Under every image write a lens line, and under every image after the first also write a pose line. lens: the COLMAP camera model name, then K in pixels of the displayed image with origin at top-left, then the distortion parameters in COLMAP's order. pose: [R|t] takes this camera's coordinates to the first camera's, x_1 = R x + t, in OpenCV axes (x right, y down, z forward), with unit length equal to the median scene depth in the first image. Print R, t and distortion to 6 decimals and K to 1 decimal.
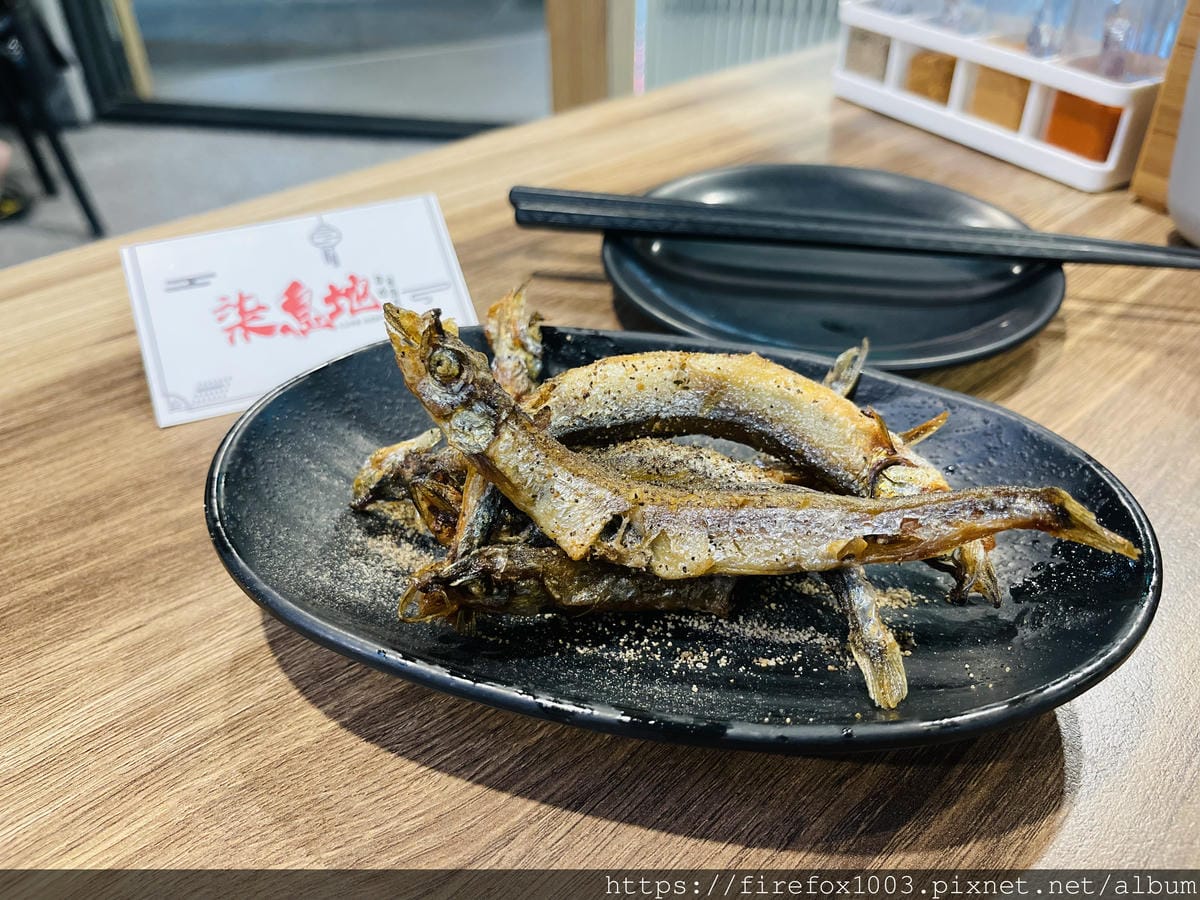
lens RADIAL K [[945.8, 0, 600.0], [0, 945.8, 450.0], [0, 0, 1]] dist [0.044274, -0.105503]
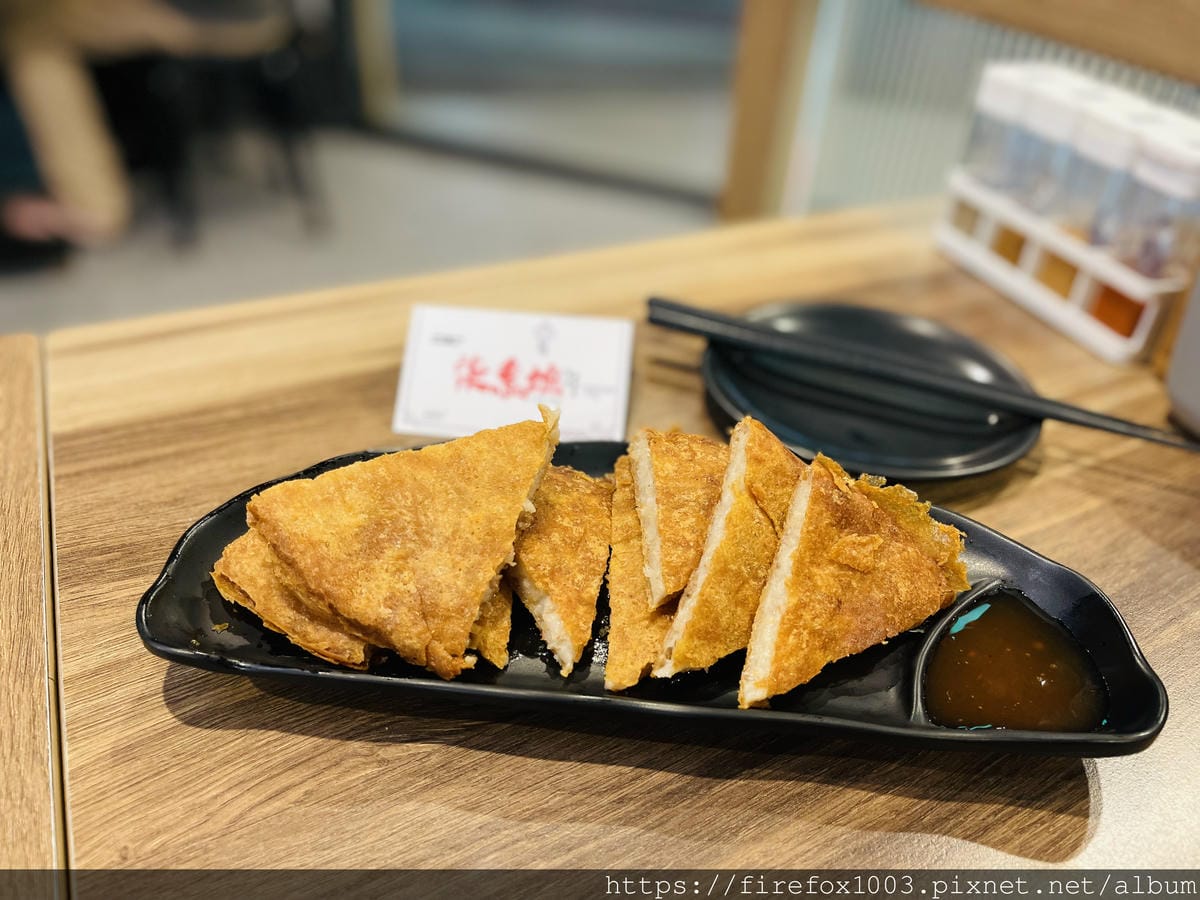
lens RADIAL K [[945.8, 0, 600.0], [0, 945.8, 450.0], [0, 0, 1]] dist [0.044274, -0.105503]
pose [[0.972924, 0.177432, -0.148108, 0.092602], [-0.184351, 0.982263, -0.034259, 0.002772], [0.139402, 0.060636, 0.988378, -0.392074]]
